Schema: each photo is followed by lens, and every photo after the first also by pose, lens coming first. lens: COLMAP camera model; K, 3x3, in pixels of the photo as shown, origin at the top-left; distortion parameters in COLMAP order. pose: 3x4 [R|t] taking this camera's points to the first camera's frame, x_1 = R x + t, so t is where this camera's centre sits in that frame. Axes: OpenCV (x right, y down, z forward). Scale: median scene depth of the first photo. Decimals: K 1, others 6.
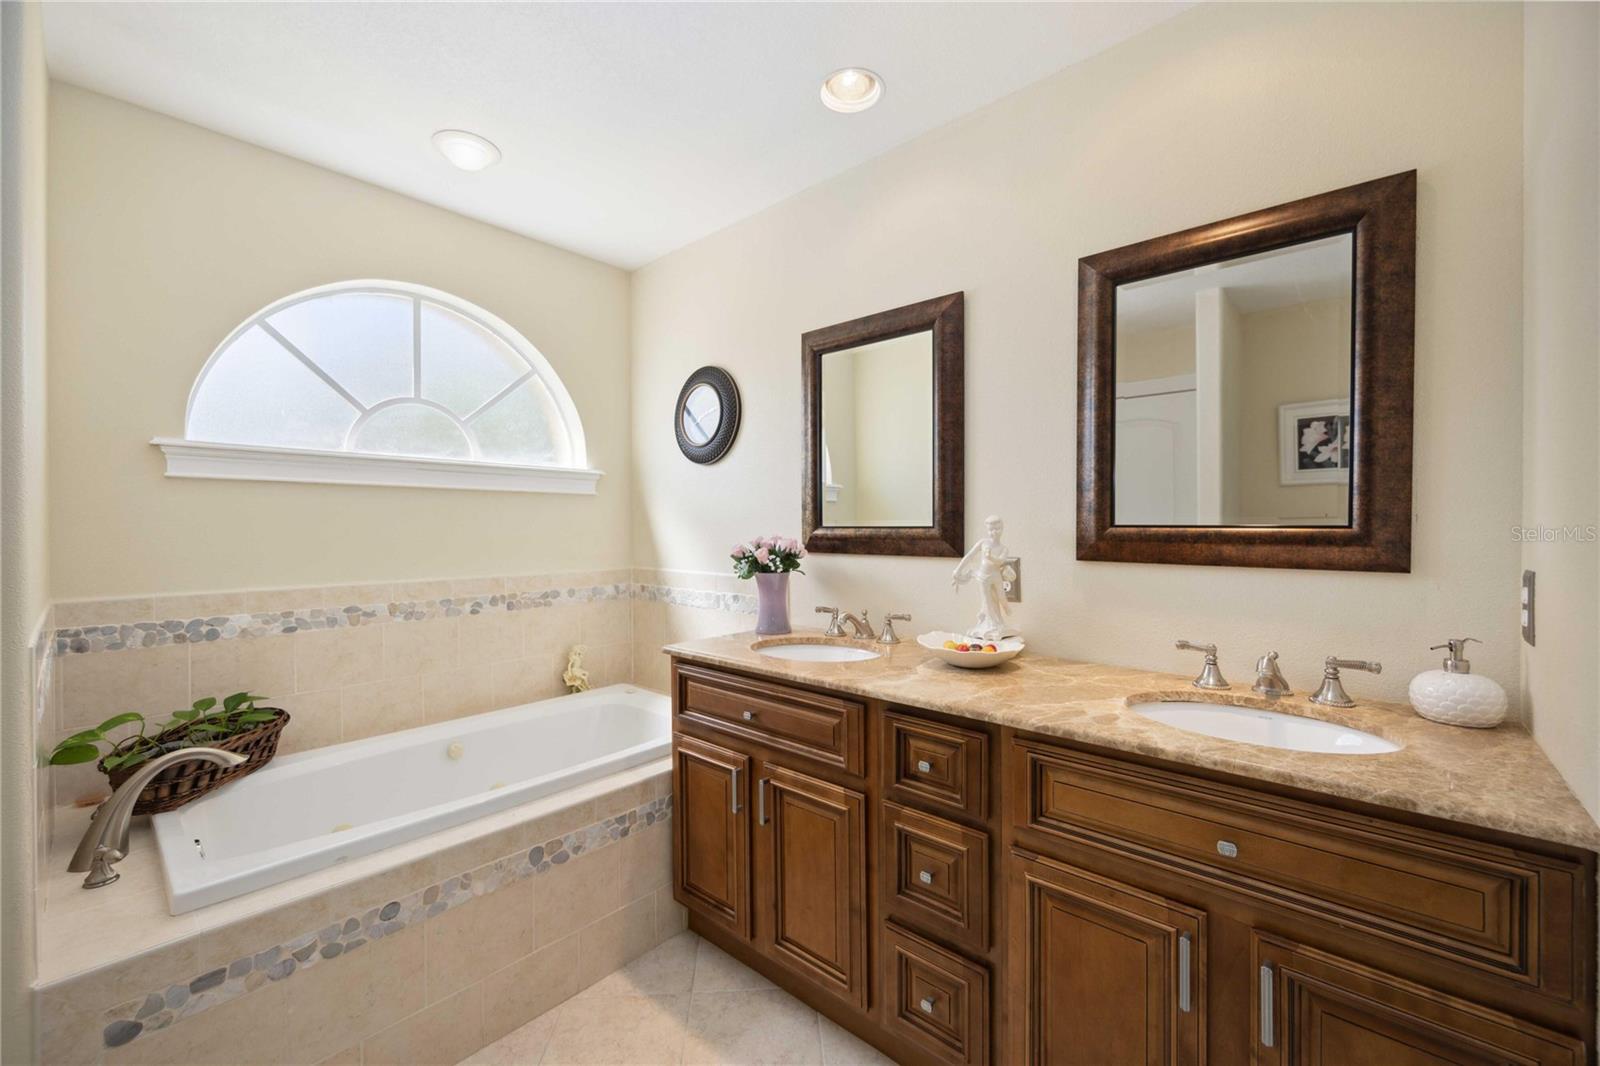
lens RADIAL K [[641.6, 0, 788.9], [0, 641.6, 533.5], [0, 0, 1]] dist [-0.000135, -0.000556]
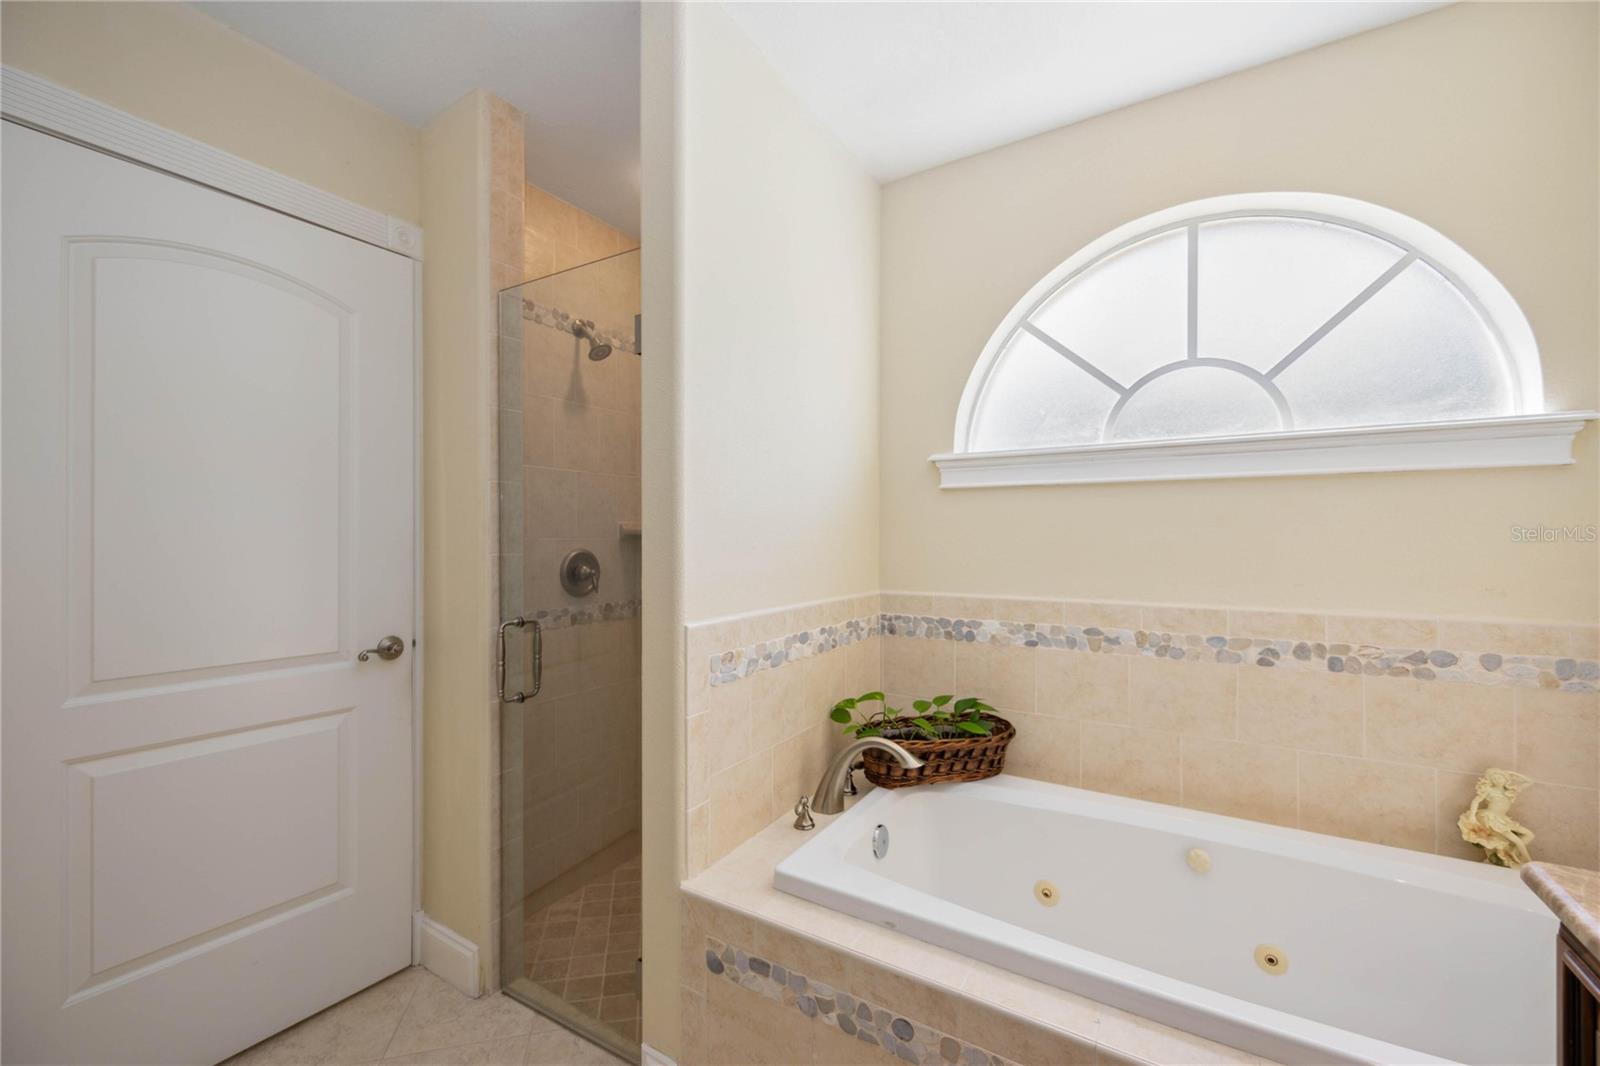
lens RADIAL K [[641.6, 0, 799.5], [0, 641.6, 539.9], [0, 0, 1]] dist [-0.000135, -0.000556]
pose [[0.188092, 0.006623, -0.982129, 0.080185], [-0.008489, 0.999951, 0.005117, -0.003012], [0.982115, 0.007375, 0.188139, 0.528366]]
